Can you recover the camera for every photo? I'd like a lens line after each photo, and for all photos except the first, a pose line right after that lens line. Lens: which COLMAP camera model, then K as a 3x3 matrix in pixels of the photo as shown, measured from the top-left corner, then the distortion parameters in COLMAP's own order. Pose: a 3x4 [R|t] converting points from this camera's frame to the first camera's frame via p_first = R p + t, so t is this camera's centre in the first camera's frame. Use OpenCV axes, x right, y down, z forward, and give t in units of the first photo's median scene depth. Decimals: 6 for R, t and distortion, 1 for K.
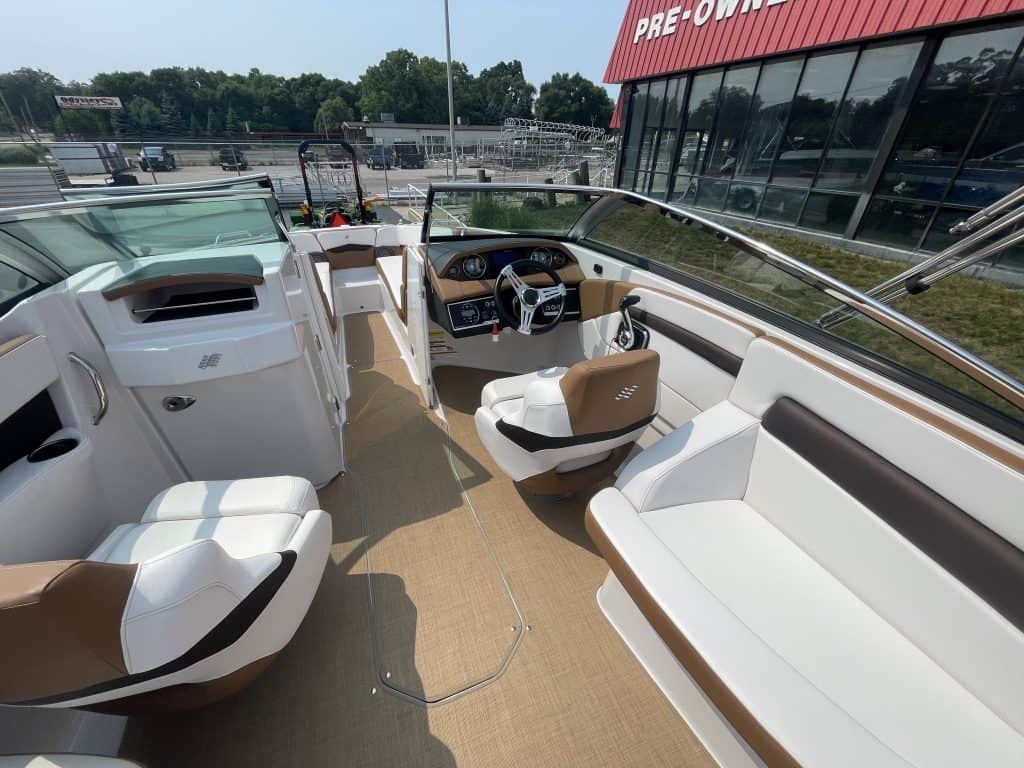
lens RADIAL K [[412.6, 0, 505.4], [0, 412.6, 384.1], [0, 0, 1]] dist [0.001164, -0.000747]
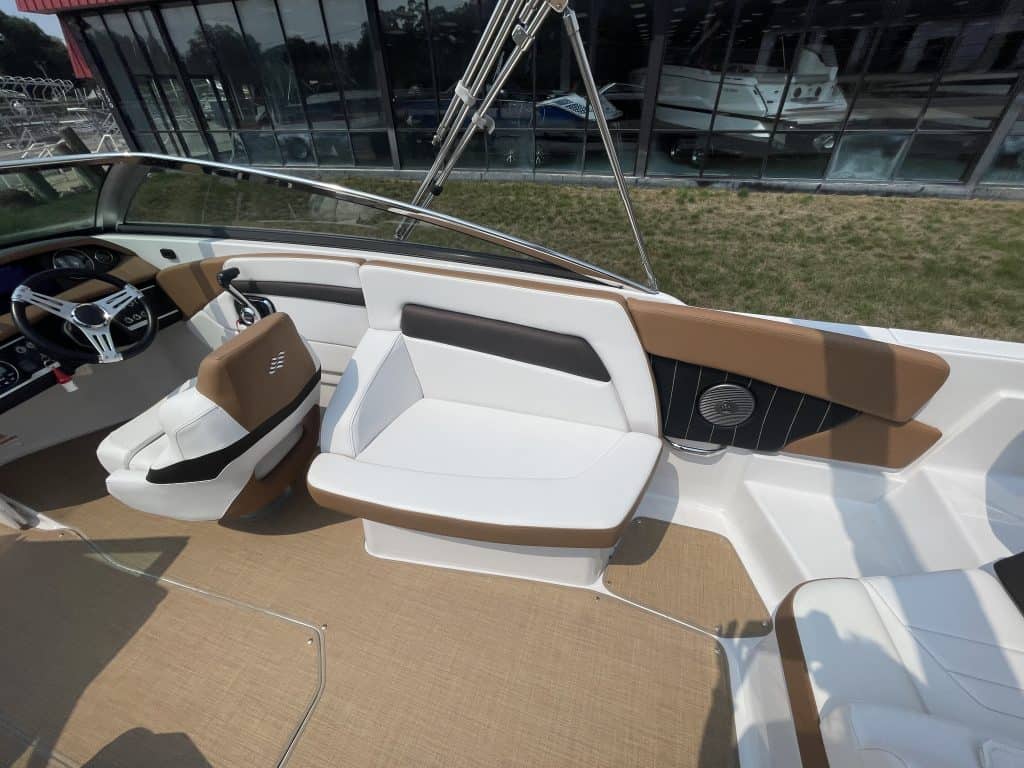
lens RADIAL K [[412.6, 0, 505.7], [0, 412.6, 385.2], [0, 0, 1]] dist [0.001164, -0.000747]
pose [[0.617574, -0.494557, 0.611568, 0.003447], [0.436416, 0.862360, 0.256663, 0.019847], [-0.654326, 0.108389, 0.748404, -0.022280]]
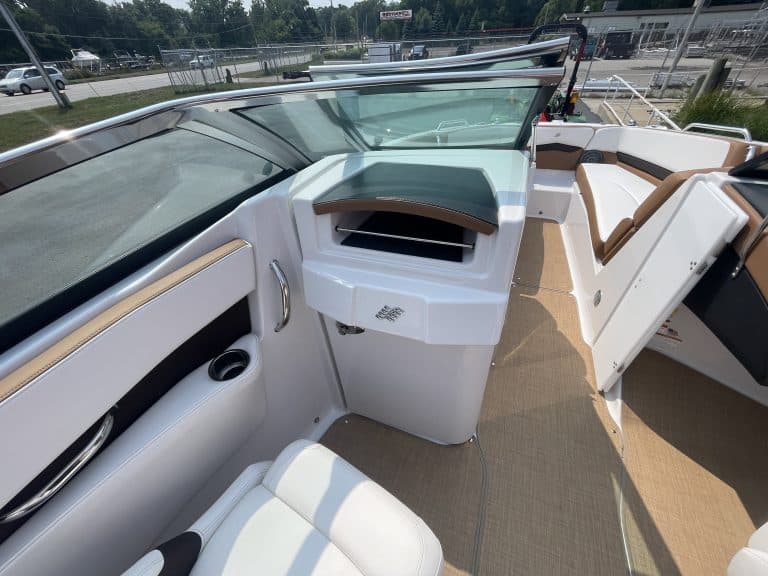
lens RADIAL K [[309.4, 0, 380.2], [0, 309.4, 289.0], [0, 0, 1]] dist [0.001164, -0.000747]
pose [[0.740188, 0.391753, -0.546490, -0.188297], [-0.303307, 0.919889, 0.248615, -0.104579], [0.600106, -0.018268, 0.799712, 0.233315]]
